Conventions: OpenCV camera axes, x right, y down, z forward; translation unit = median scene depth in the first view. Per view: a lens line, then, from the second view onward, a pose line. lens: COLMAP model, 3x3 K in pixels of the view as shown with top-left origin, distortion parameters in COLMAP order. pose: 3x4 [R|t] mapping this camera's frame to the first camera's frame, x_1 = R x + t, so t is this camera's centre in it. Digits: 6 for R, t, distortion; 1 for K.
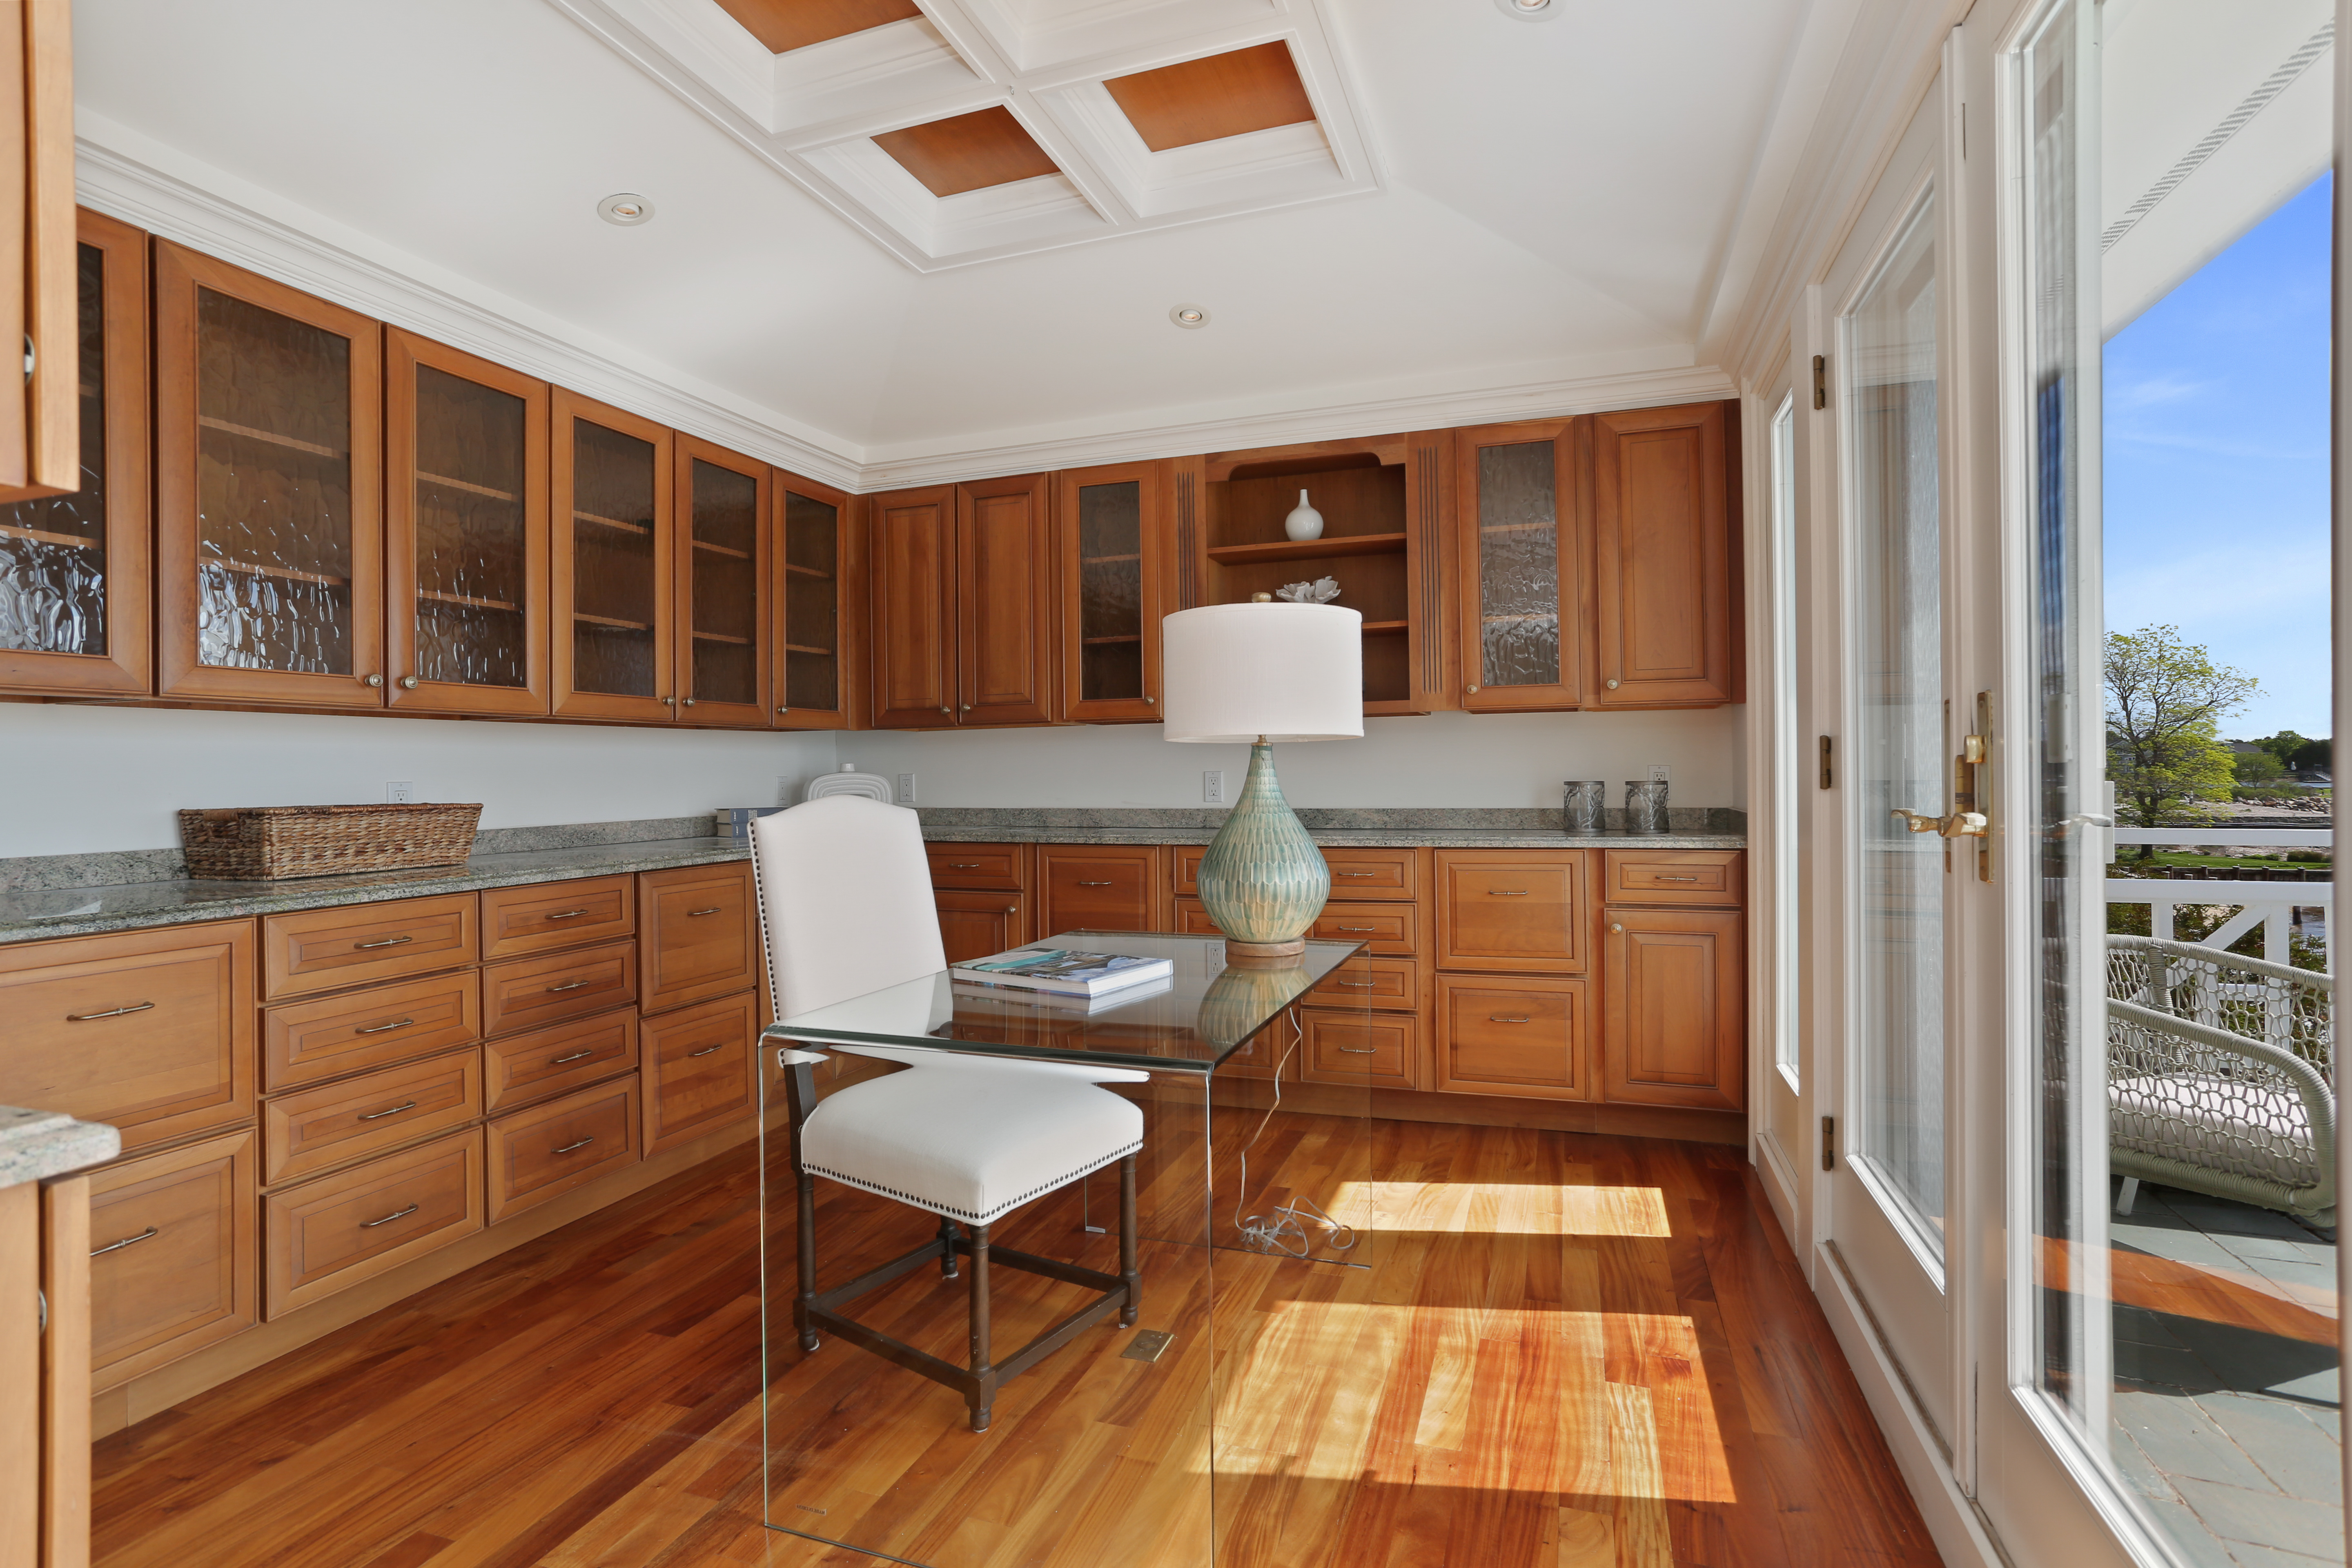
lens RADIAL K [[1143.3, 0, 1169.5], [0, 1143.3, 783.0], [0, 0, 1]] dist [-0.018431, 0.009649]
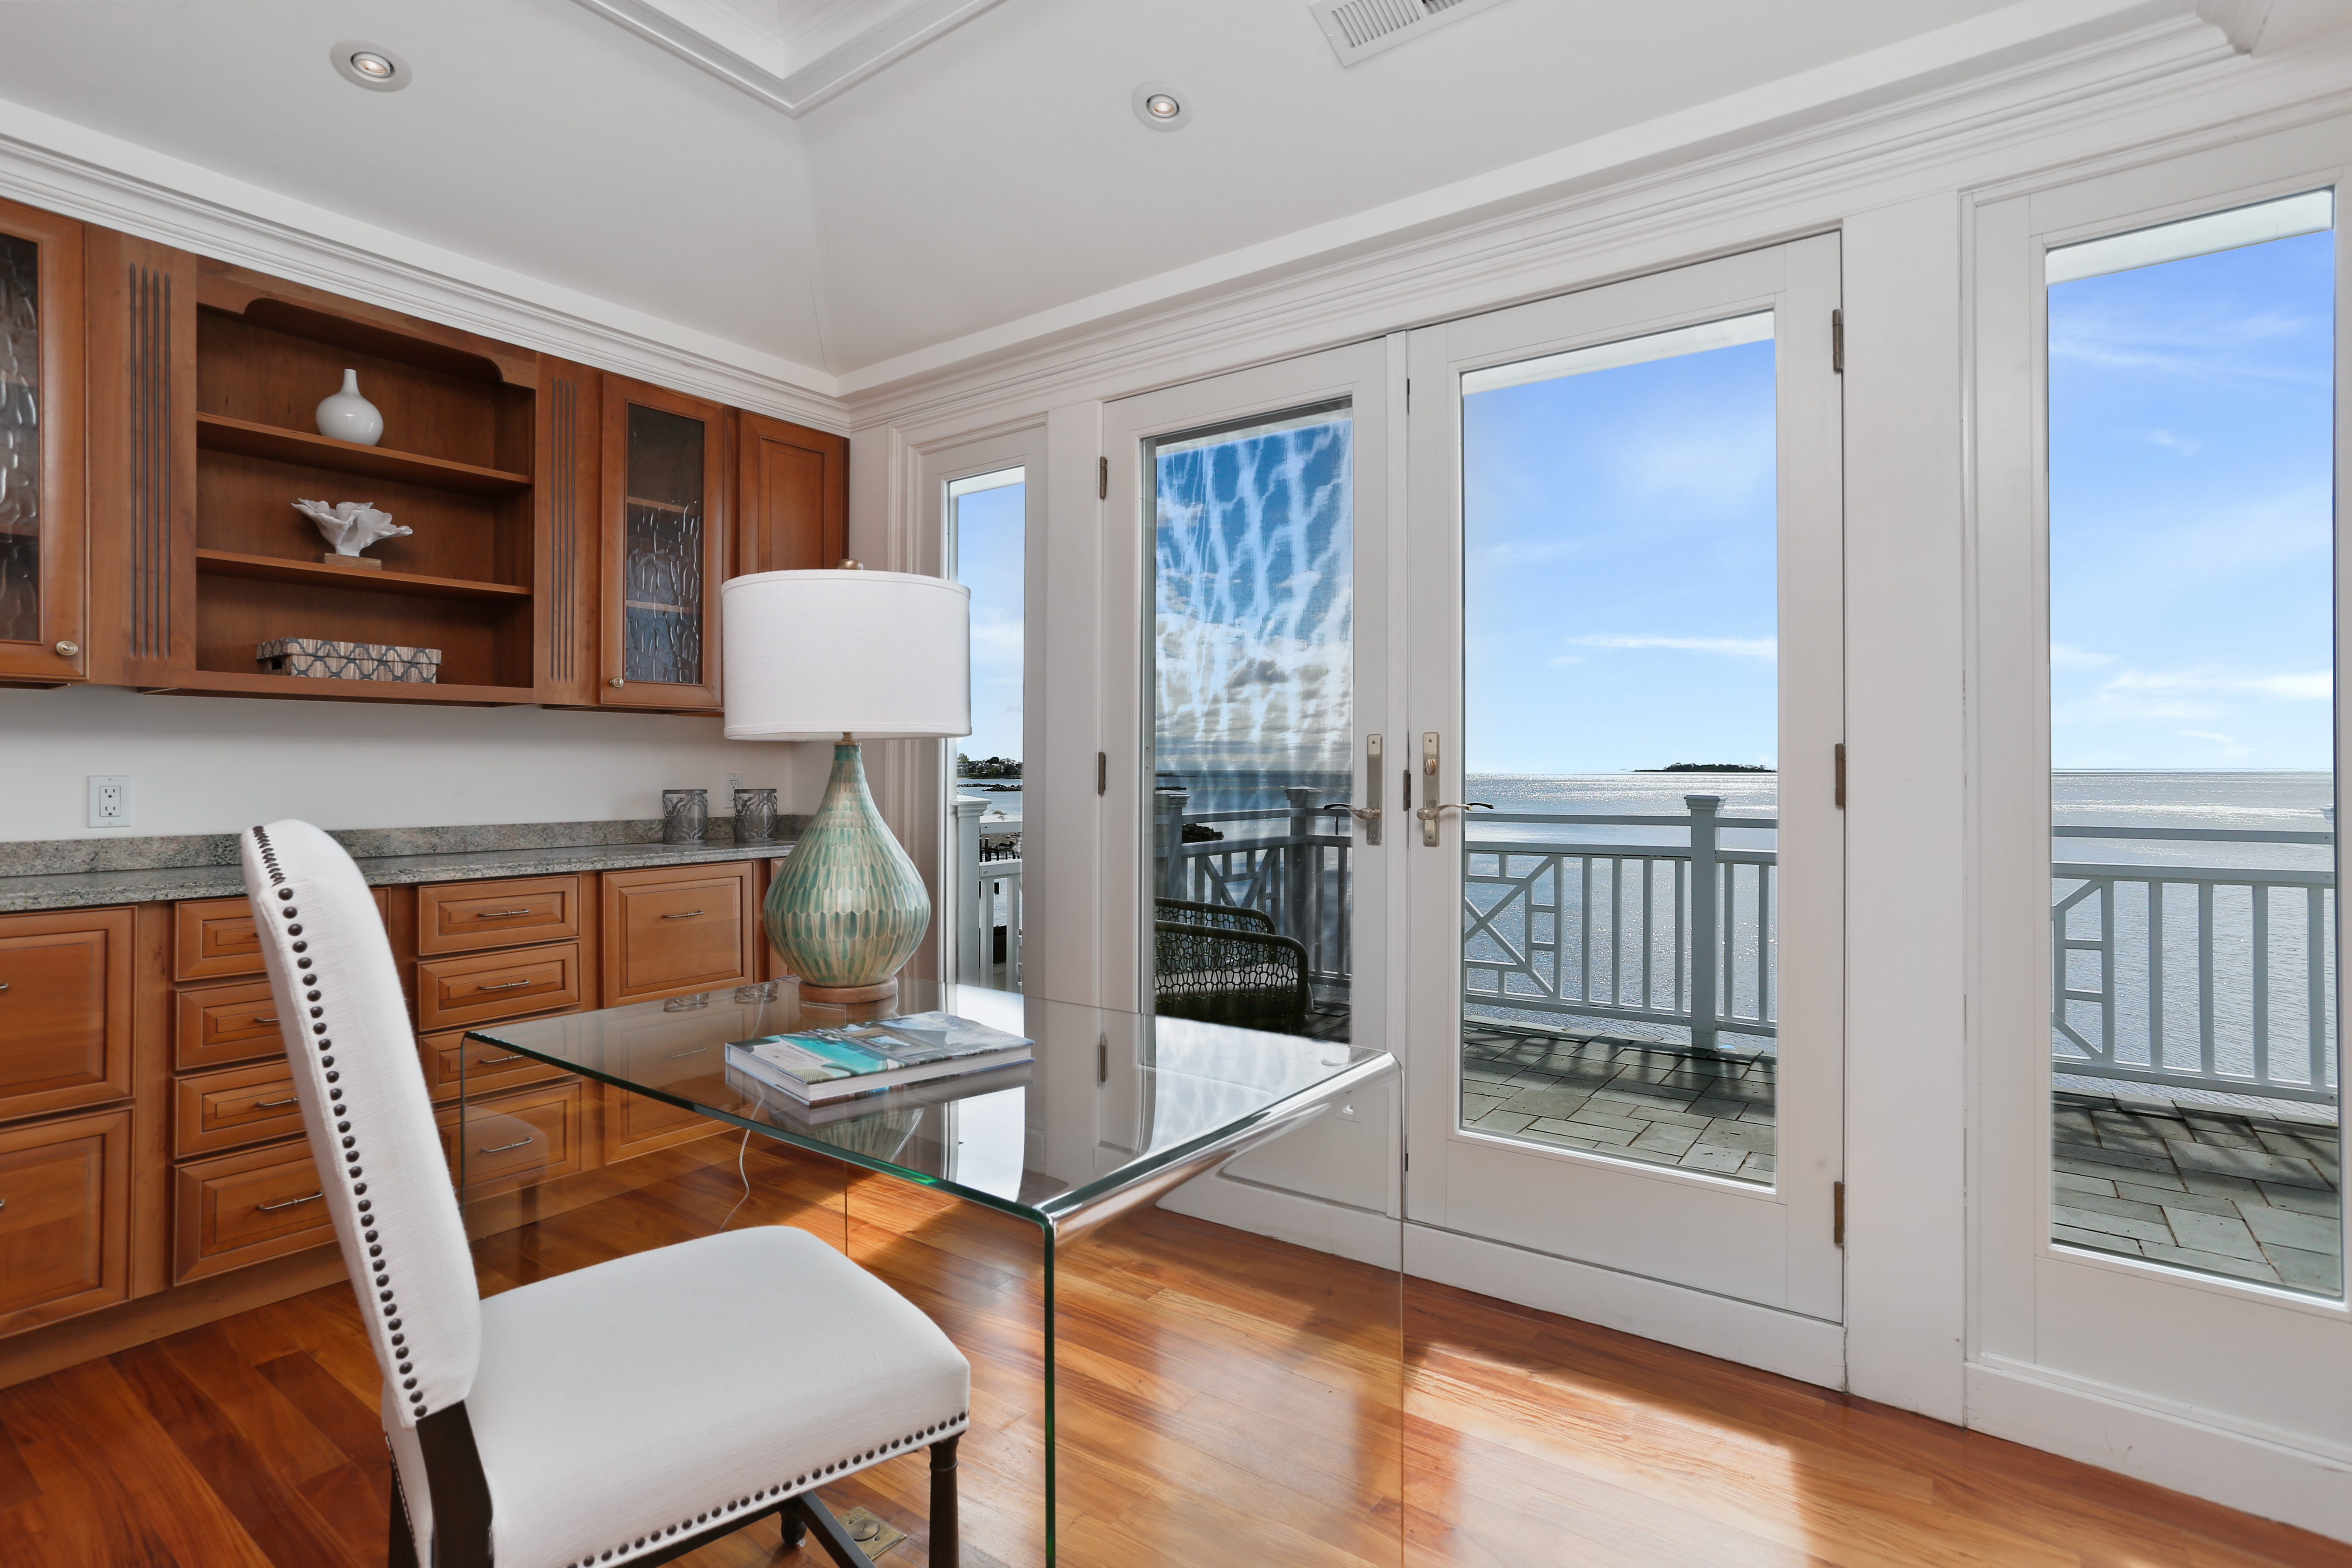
lens RADIAL K [[1143.3, 0, 1151.0], [0, 1143.3, 769.1], [0, 0, 1]] dist [-0.018431, 0.009649]
pose [[0.297501, 0.012452, 0.954640, -0.406535], [0.006785, 0.999862, -0.015156, -0.001253], [-0.954697, 0.010986, 0.297376, 0.349943]]
